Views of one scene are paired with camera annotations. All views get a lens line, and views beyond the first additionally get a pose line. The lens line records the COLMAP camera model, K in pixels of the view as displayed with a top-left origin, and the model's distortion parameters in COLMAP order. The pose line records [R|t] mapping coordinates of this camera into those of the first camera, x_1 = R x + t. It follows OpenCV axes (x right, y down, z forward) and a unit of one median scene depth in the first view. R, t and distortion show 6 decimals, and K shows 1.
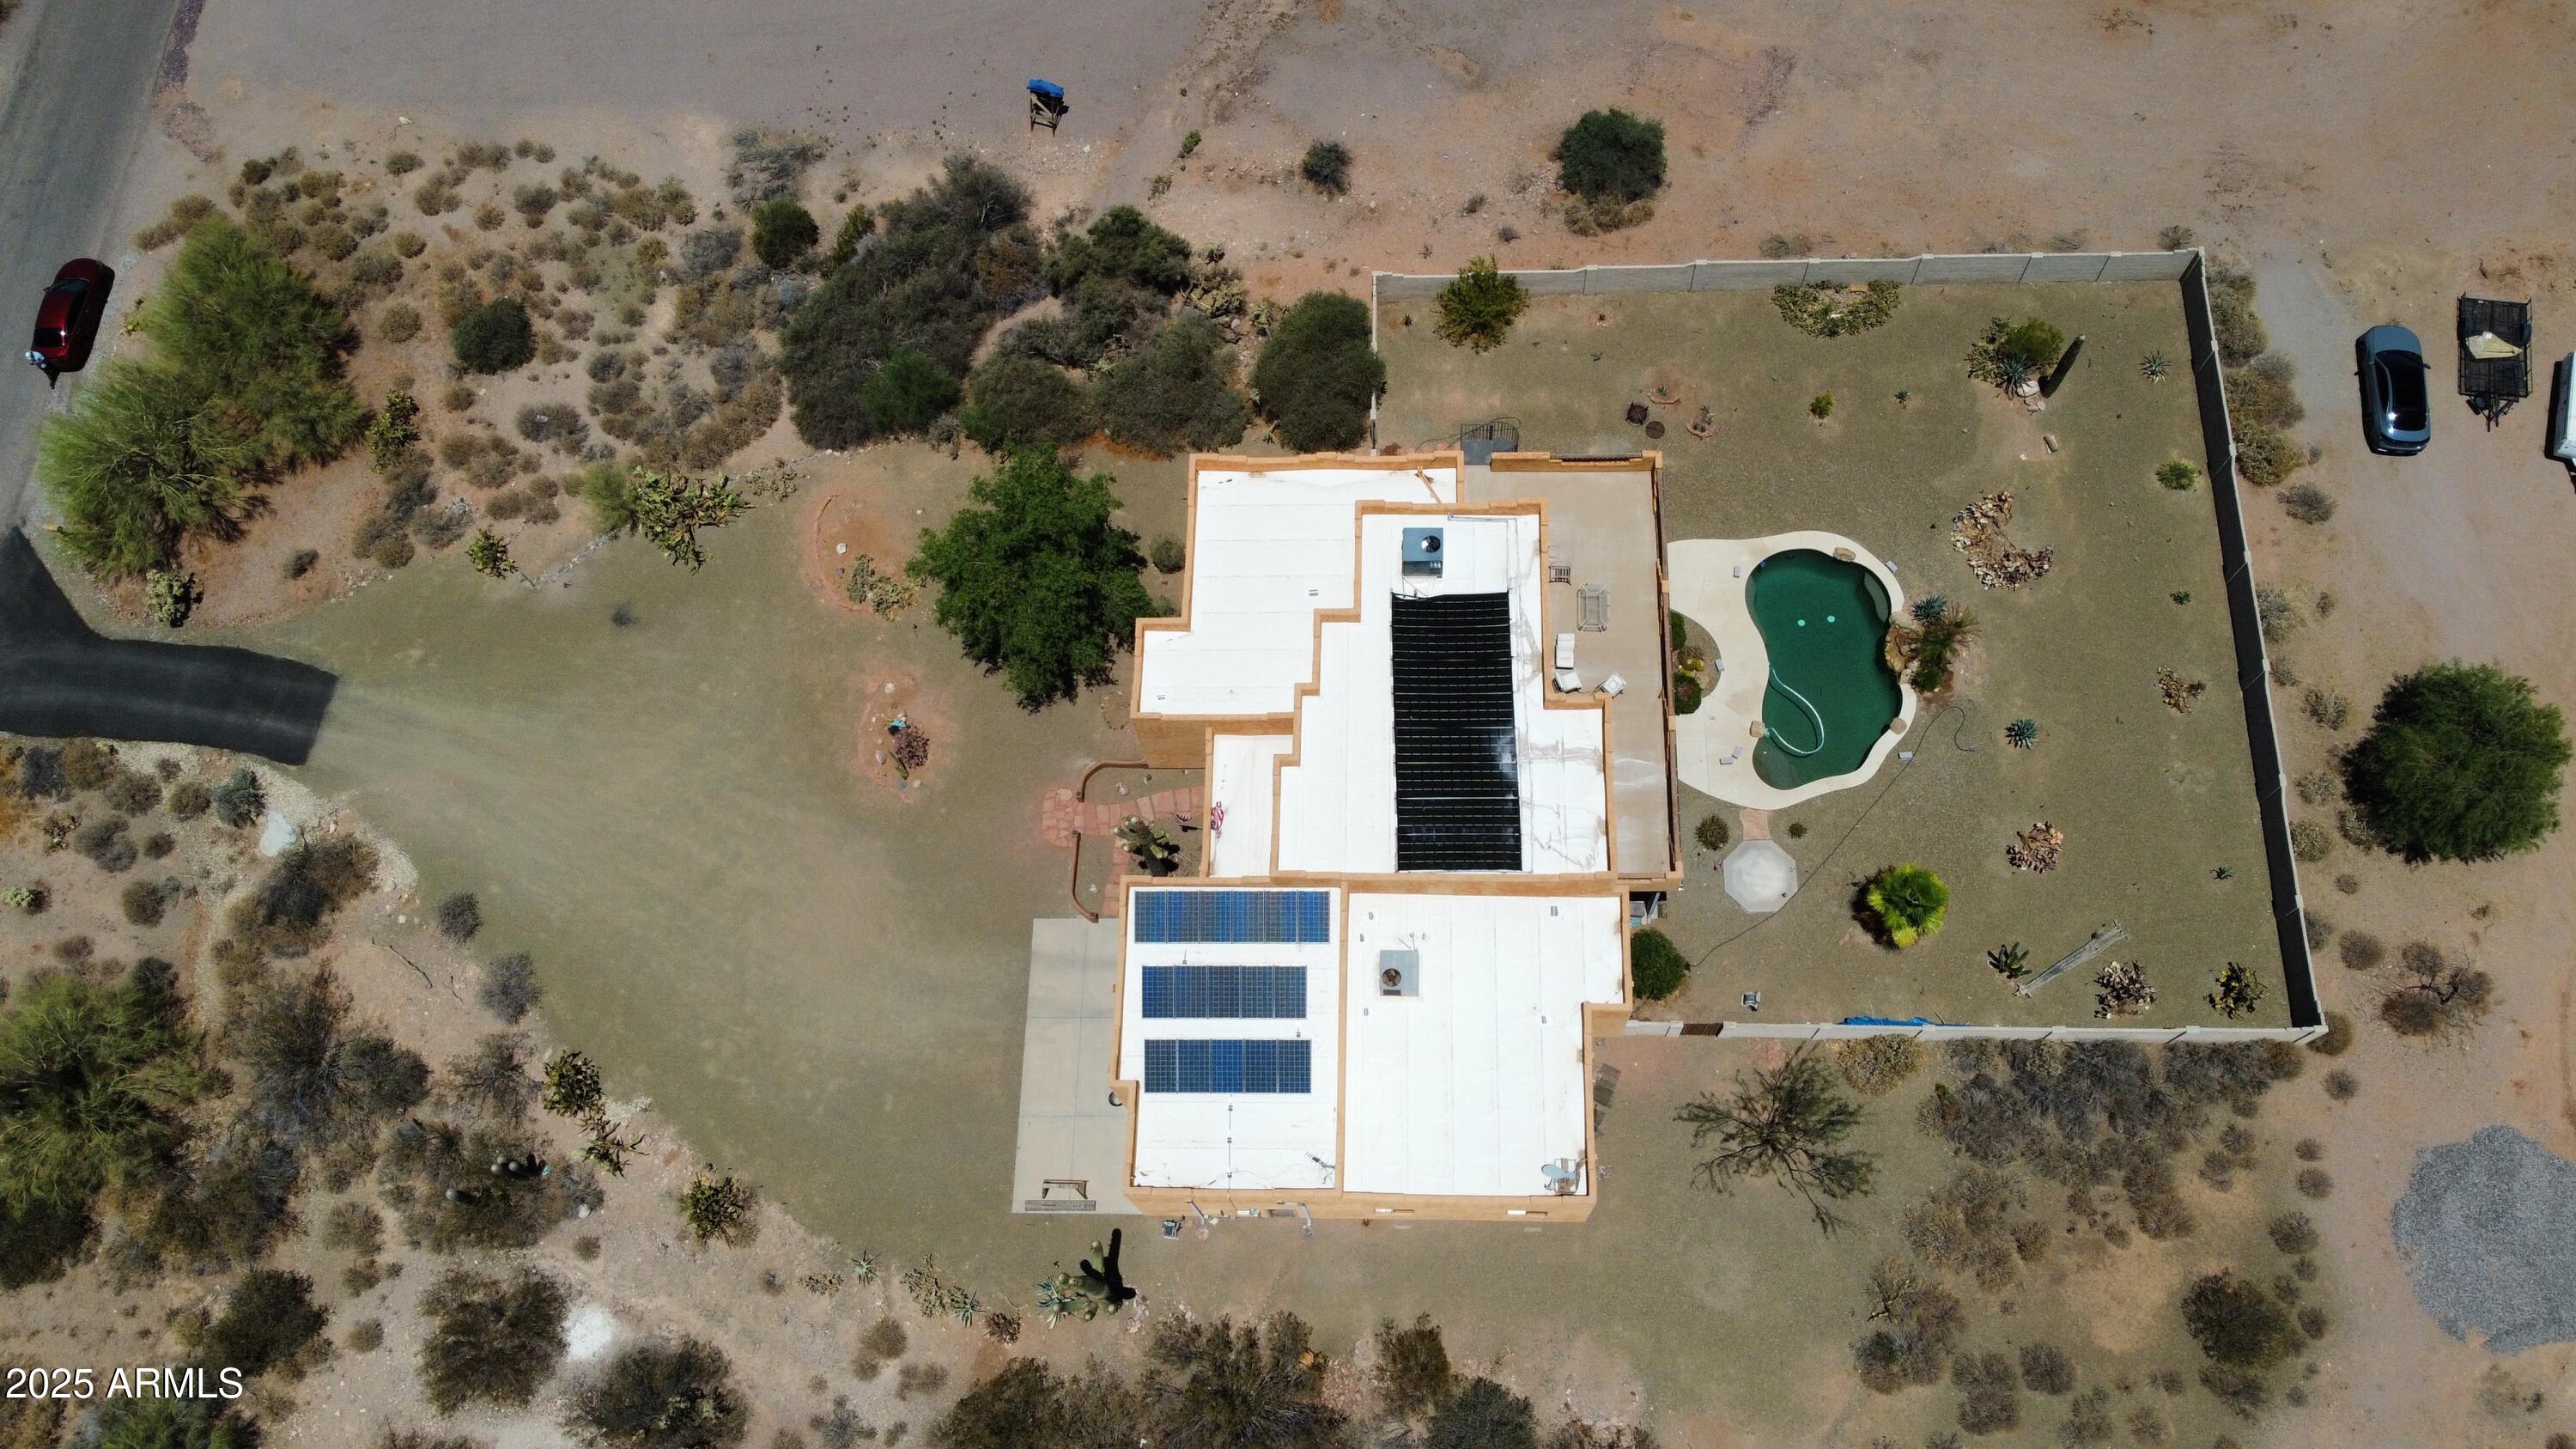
lens RADIAL K [[1962.5, 0, 1288.0], [0, 1962.5, 724.5], [0, 0, 1]] dist [-0.004904, -0.003433]
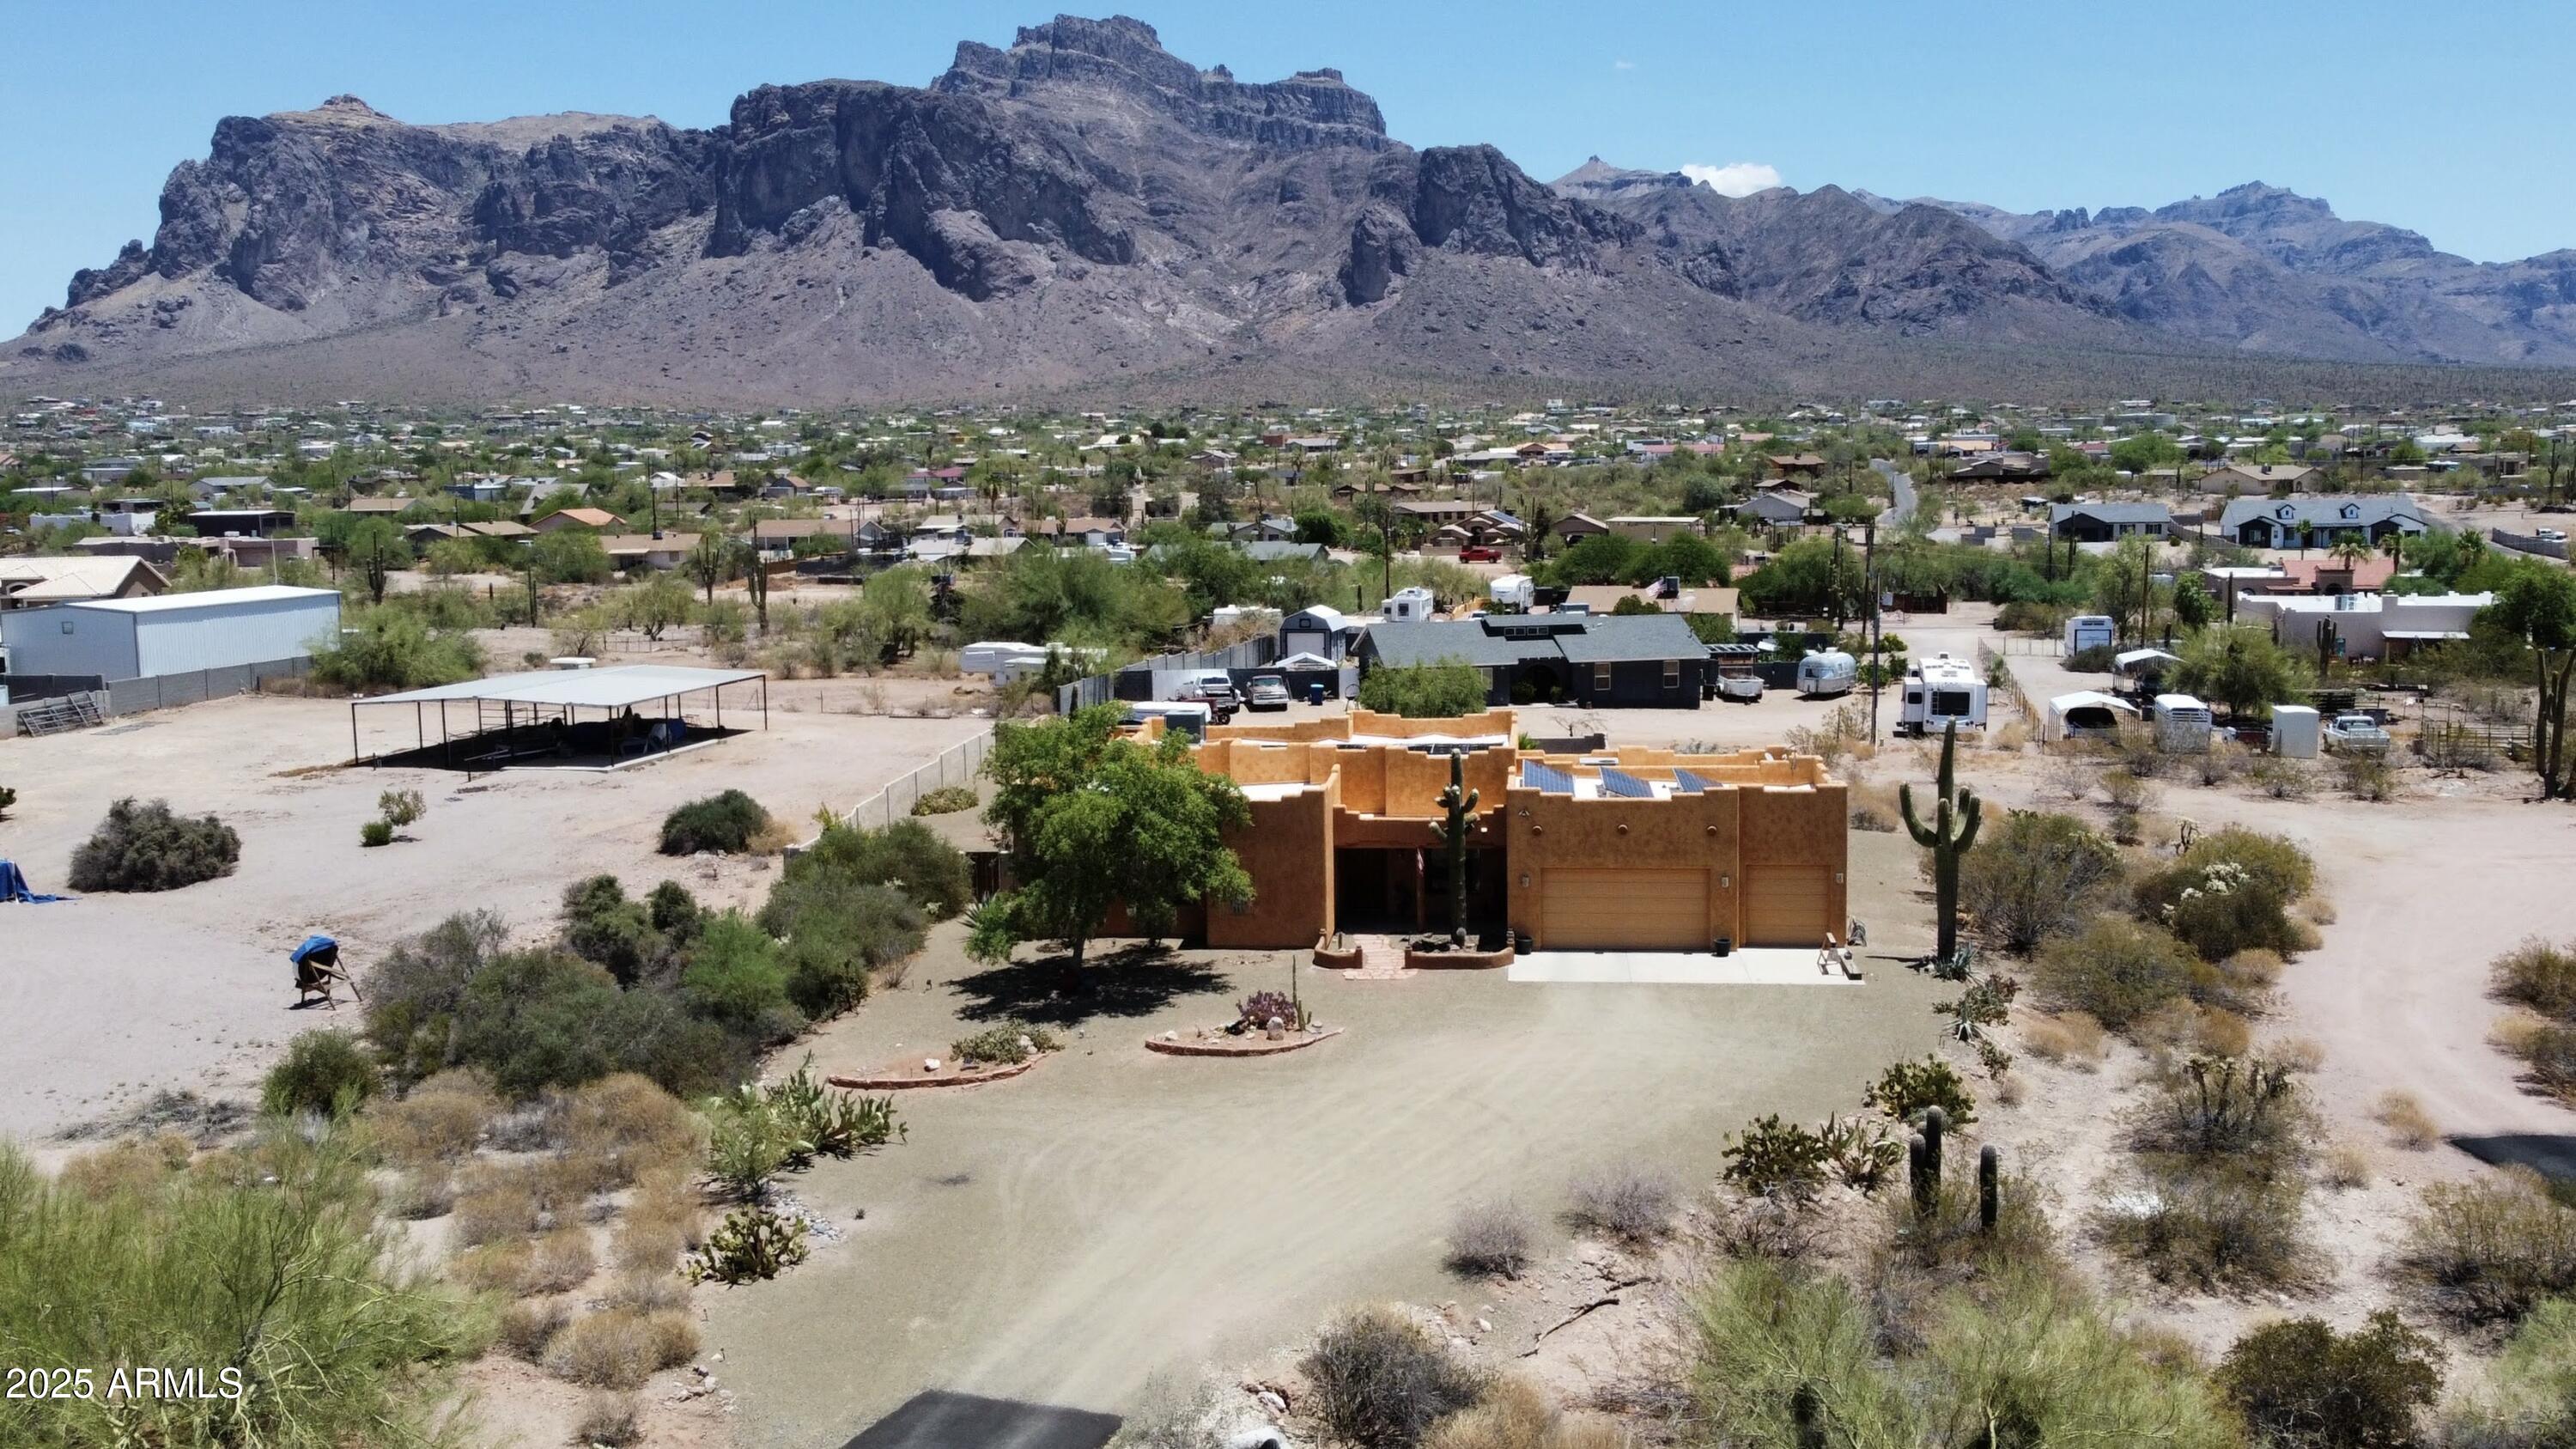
lens RADIAL K [[2297.0, 0, 1288.0], [0, 2297.0, 724.5], [0, 0, 1]] dist [0.000262, -0.019694]
pose [[0.083968, -0.050991, 0.995163, -1.065946], [0.931259, 0.359357, -0.060163, 0.031888], [-0.354551, 0.931806, 0.077660, 0.840837]]
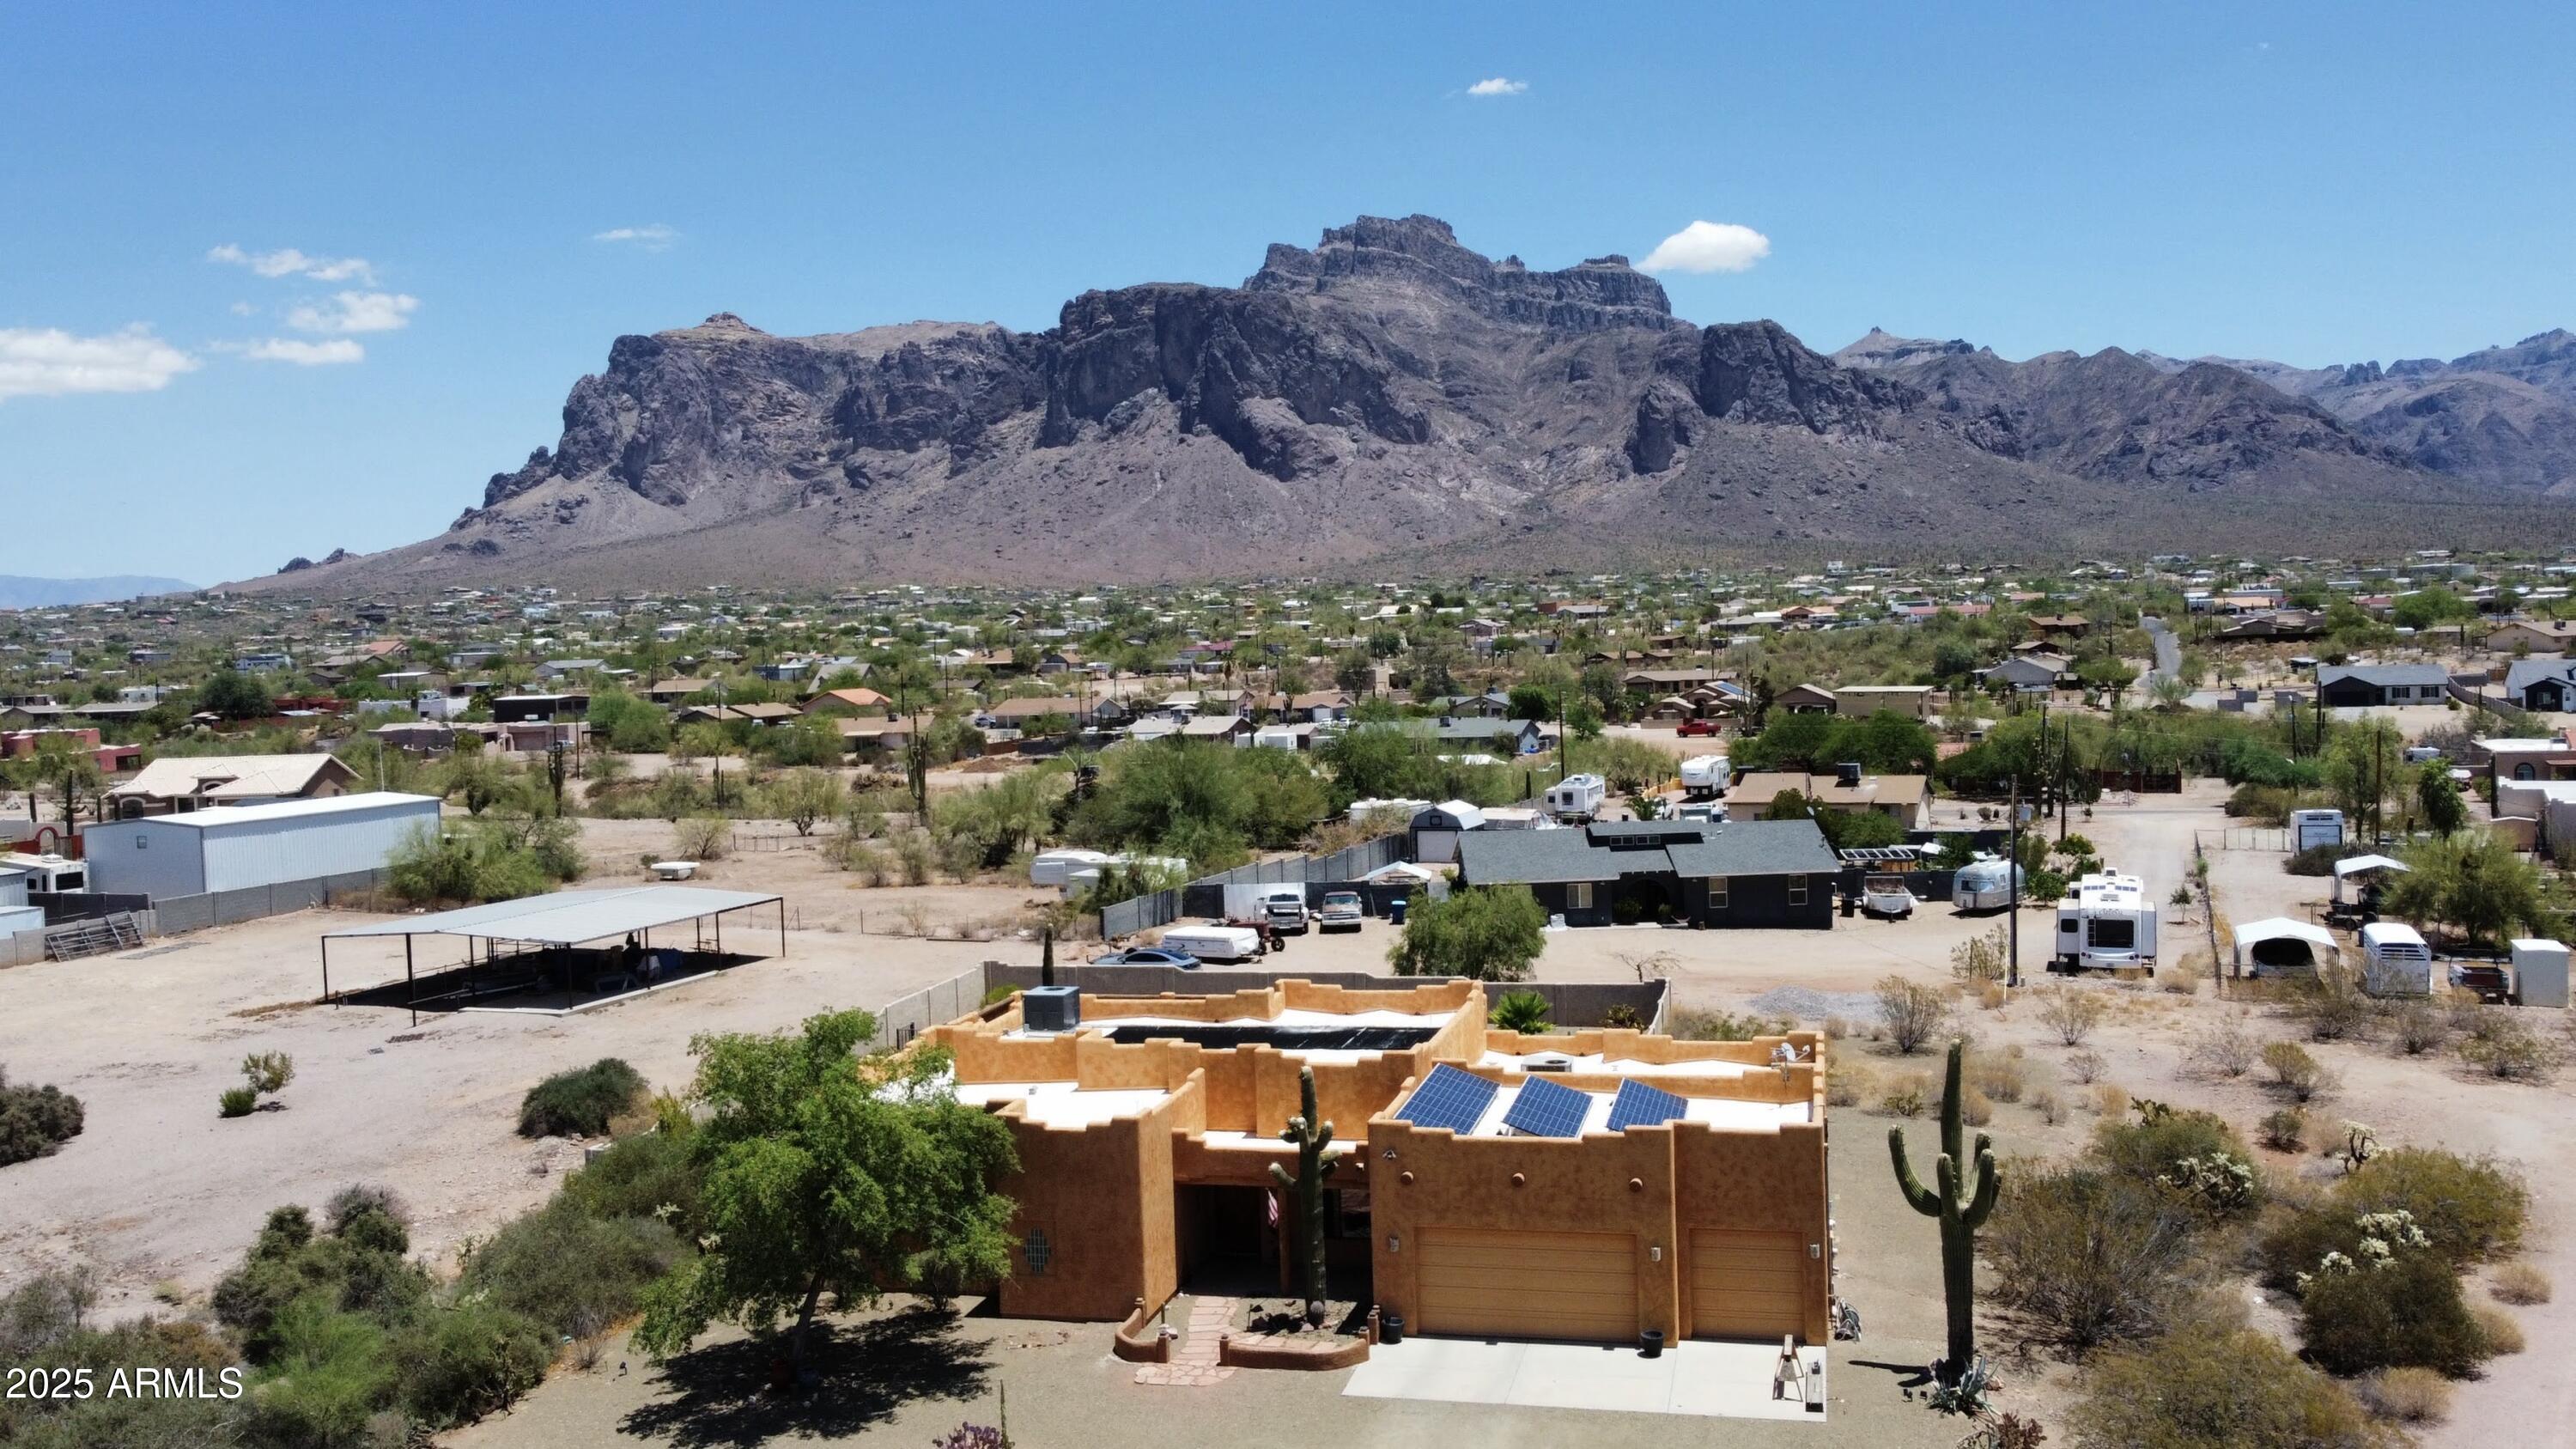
lens RADIAL K [[2176.5, 0, 1288.0], [0, 2176.5, 724.5], [0, 0, 1]] dist [-0.002463, -0.009814]
pose [[0.219001, 0.016209, 0.975590, -0.781632], [0.914828, 0.344288, -0.211081, 0.151868], [-0.339305, 0.938724, 0.060571, 0.753184]]
